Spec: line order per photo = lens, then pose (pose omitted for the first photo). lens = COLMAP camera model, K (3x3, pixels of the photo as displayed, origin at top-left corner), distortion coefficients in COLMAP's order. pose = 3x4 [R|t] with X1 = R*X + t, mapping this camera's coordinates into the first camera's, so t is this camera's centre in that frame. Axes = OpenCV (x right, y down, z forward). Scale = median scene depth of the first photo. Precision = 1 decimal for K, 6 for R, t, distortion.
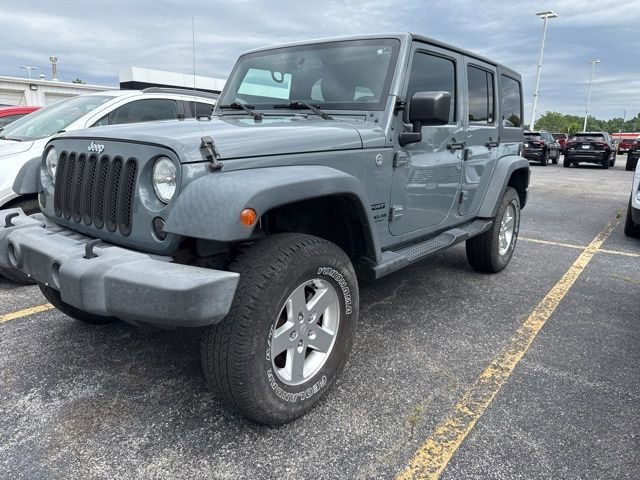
lens RADIAL K [[472.6, 0, 320.0], [0, 472.6, 240.0], [0, 0, 1]] dist [-0.001164, -0.005962]
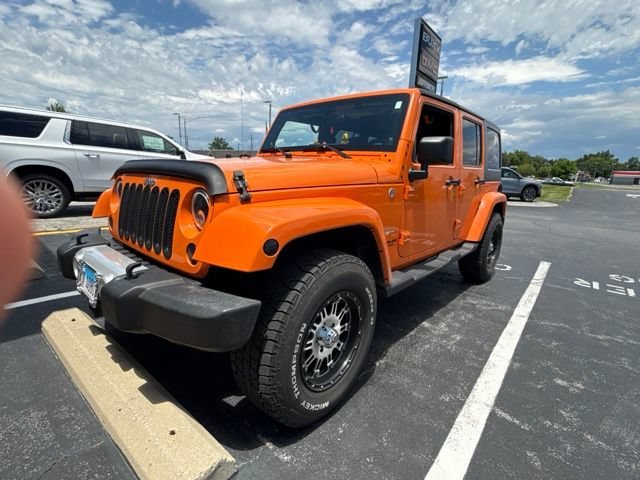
lens RADIAL K [[472.6, 0, 320.0], [0, 472.6, 240.0], [0, 0, 1]] dist [-0.001164, -0.005962]
pose [[0.998834, 0.017755, -0.044891, 0.003831], [-0.020804, 0.997443, -0.068375, 0.028573], [0.043562, 0.069229, 0.996649, -0.166636]]
